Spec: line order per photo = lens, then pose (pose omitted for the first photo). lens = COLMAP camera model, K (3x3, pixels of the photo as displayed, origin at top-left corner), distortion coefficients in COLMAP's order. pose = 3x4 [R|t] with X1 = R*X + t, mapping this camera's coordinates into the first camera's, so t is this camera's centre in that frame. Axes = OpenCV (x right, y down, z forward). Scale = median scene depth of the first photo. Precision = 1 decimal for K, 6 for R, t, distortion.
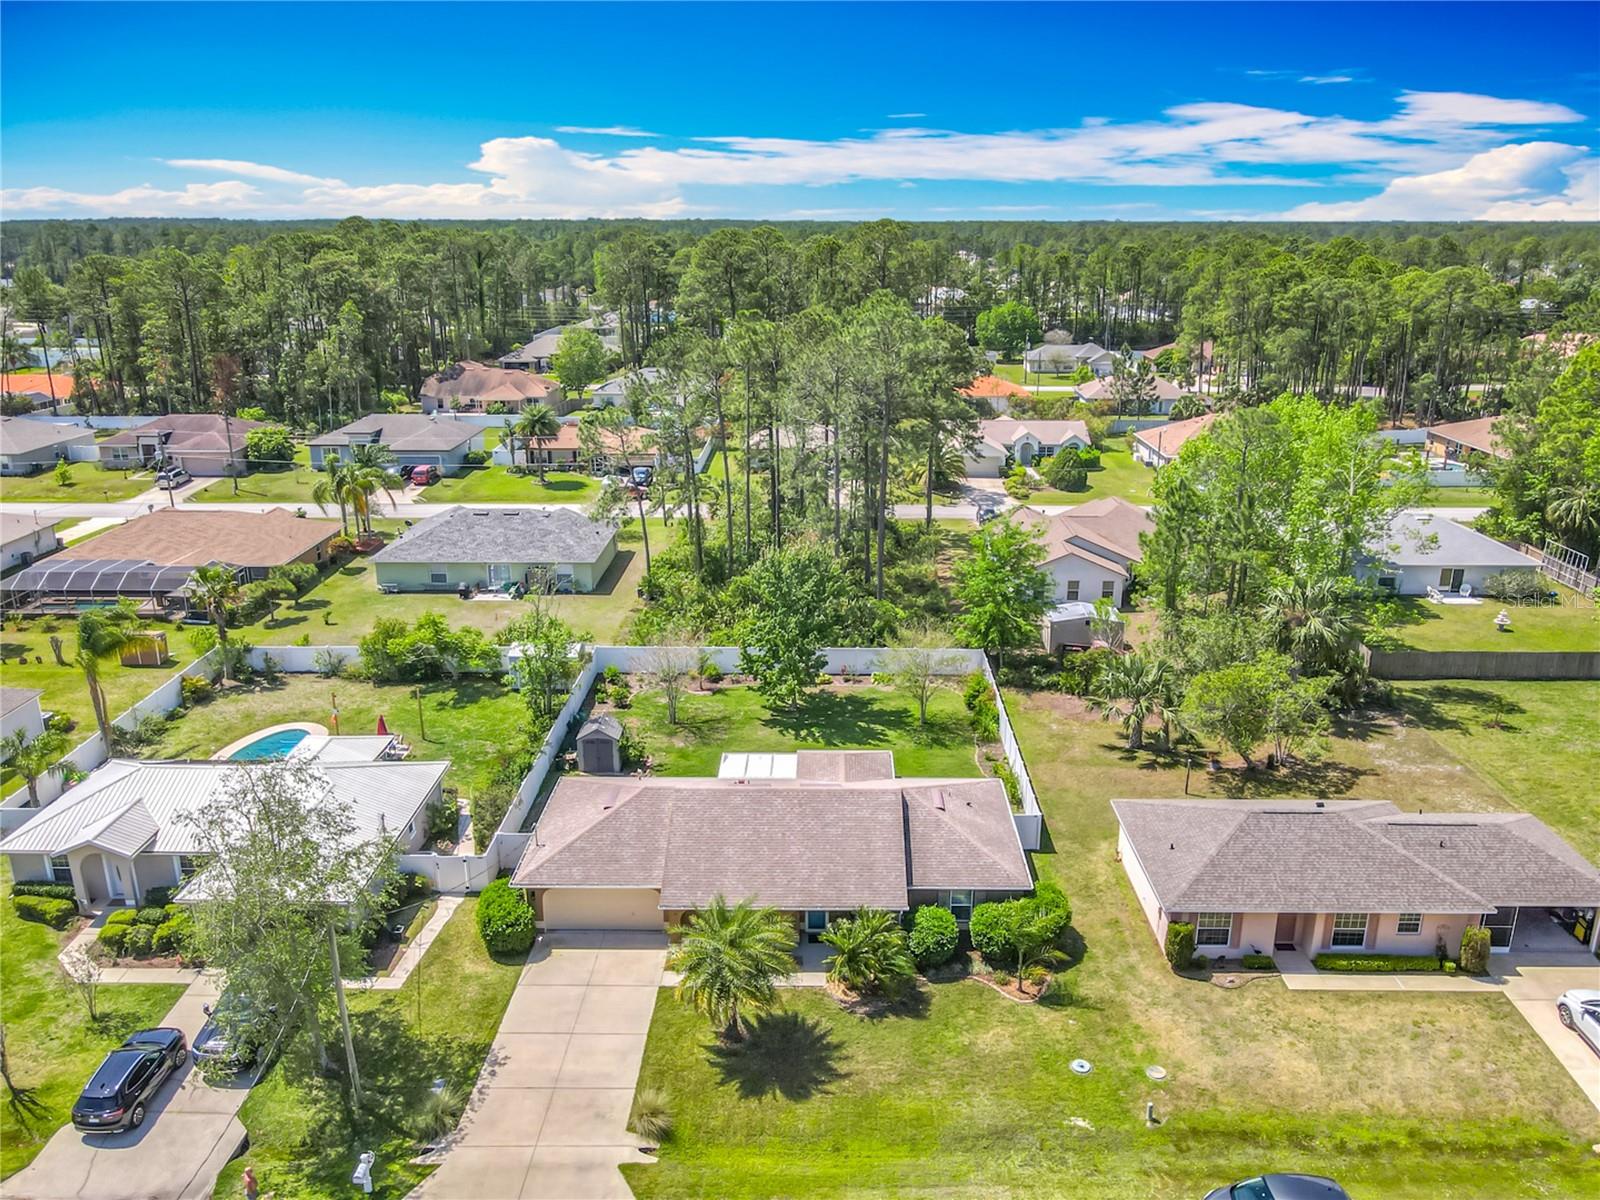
lens RADIAL K [[1188.1, 0, 826.8], [0, 1188.1, 599.0], [0, 0, 1]] dist [-0.014070, 0.030861]
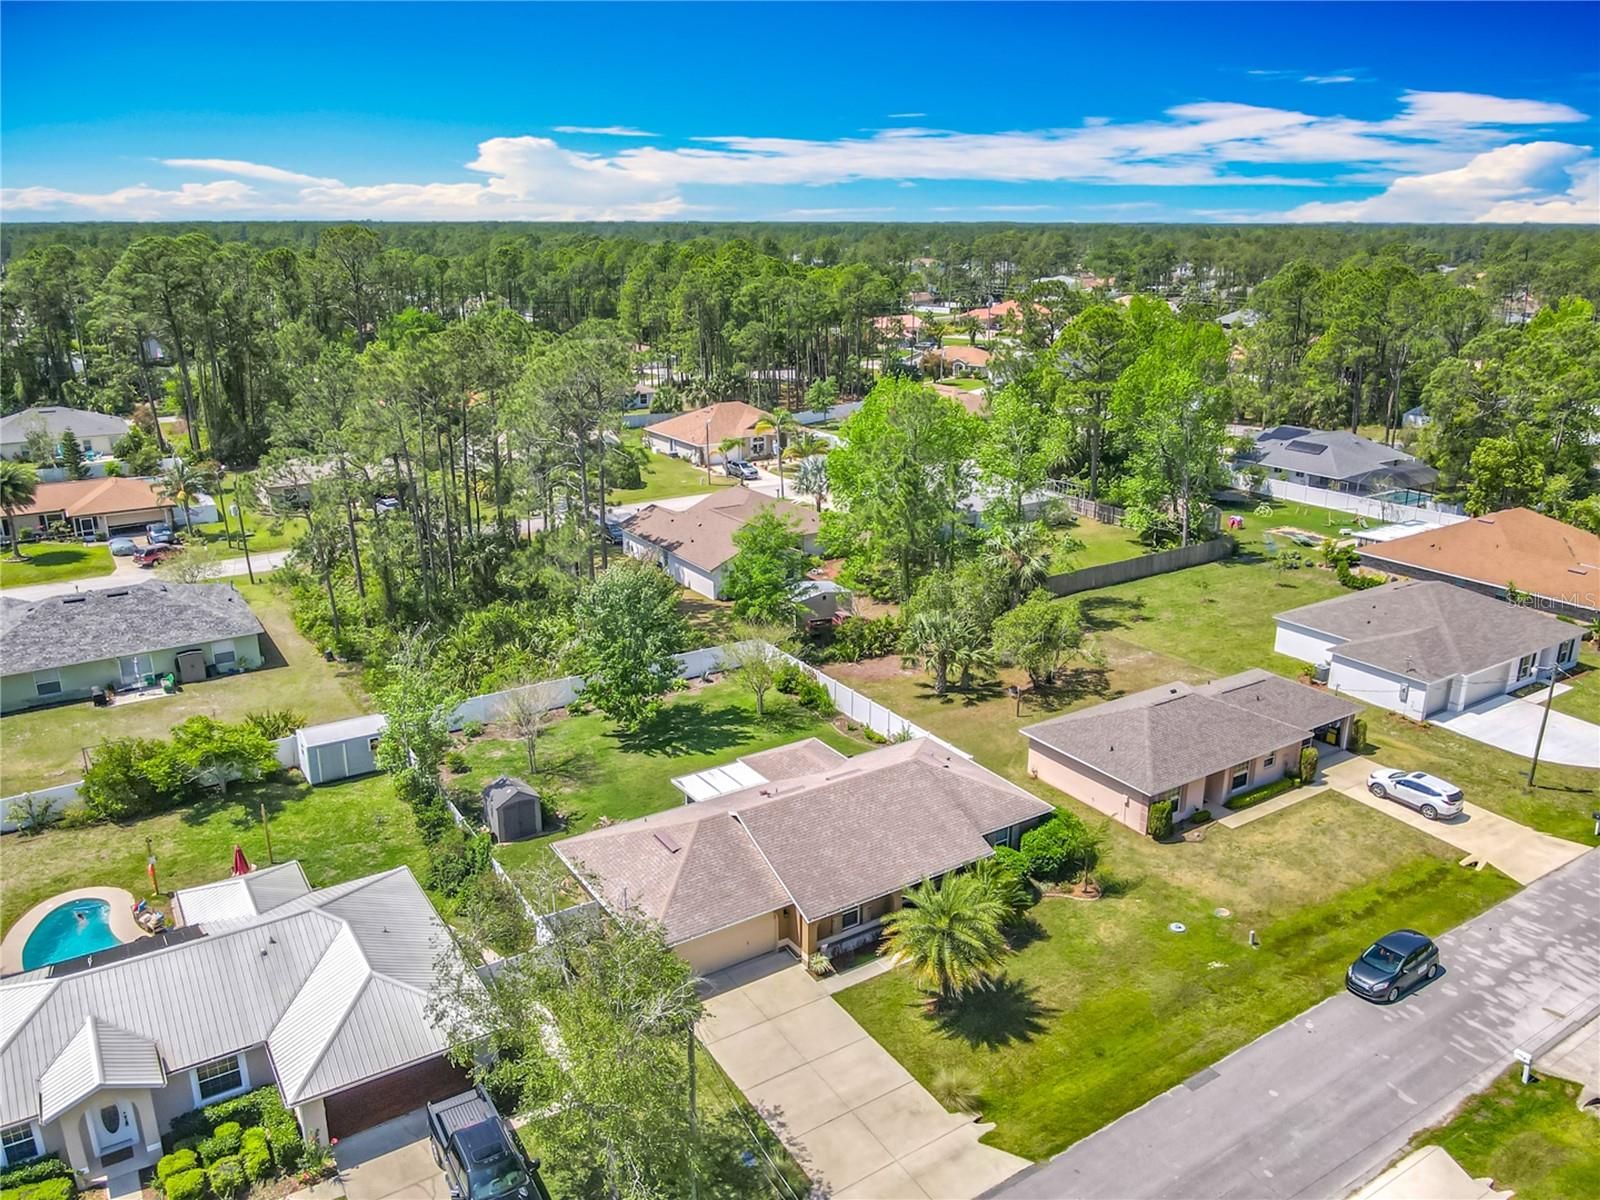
lens RADIAL K [[1161.7, 0, 826.0], [0, 1161.7, 641.3], [0, 0, 1]] dist [-0.011502, -0.002281]
pose [[0.830729, -0.188813, 0.523678, -0.579544], [0.168493, 0.981880, 0.086732, -0.055149], [-0.530565, 0.016185, 0.847490, 0.149621]]
